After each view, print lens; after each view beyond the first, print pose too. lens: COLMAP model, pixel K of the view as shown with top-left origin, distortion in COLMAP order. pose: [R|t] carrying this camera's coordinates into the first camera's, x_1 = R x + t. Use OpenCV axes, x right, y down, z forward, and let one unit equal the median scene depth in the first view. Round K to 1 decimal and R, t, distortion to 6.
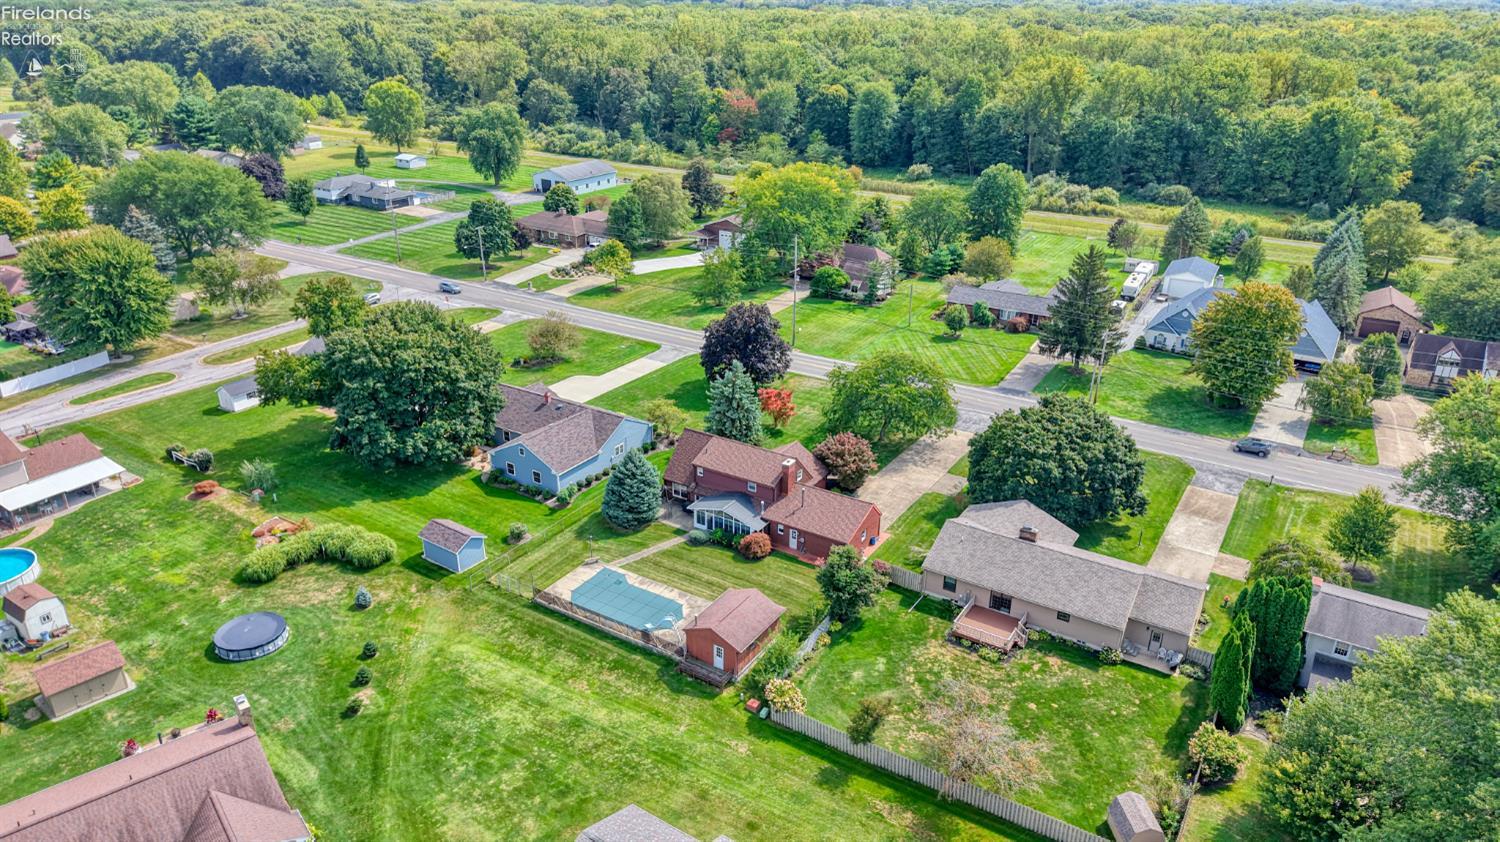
lens RADIAL K [[1013.8, 0, 750.0], [0, 1013.8, 421.0], [0, 0, 1]] dist [0.194213, -0.000743]
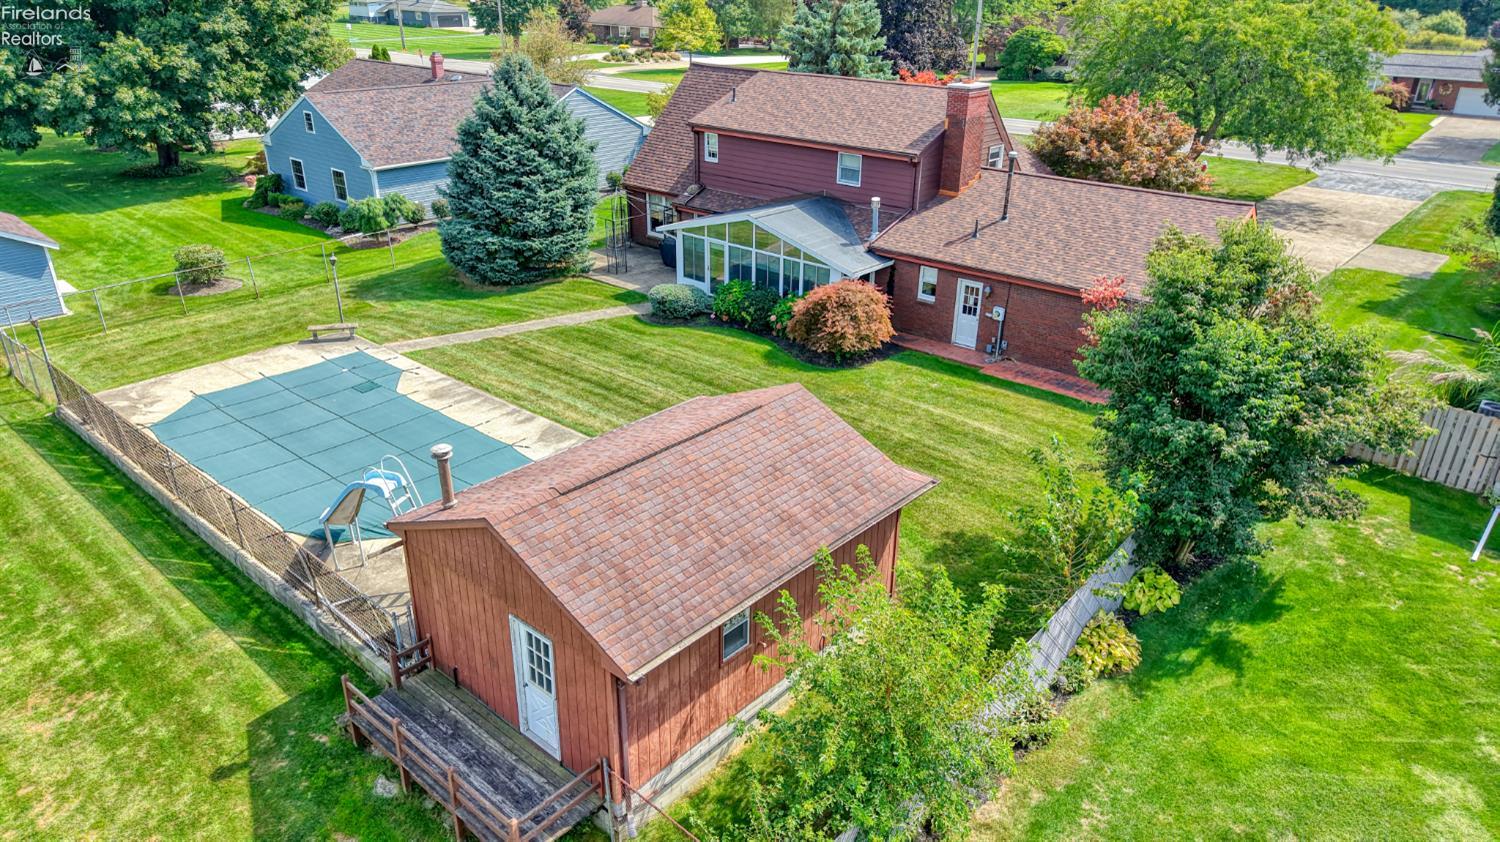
lens RADIAL K [[1014.4, 0, 750.0], [0, 1014.4, 421.0], [0, 0, 1]] dist [0.053186, -0.003357]
pose [[0.987666, 0.065938, -0.142013, 0.023532], [-0.063808, 0.997772, 0.019504, 0.147029], [0.142983, -0.010202, 0.989673, 0.684301]]
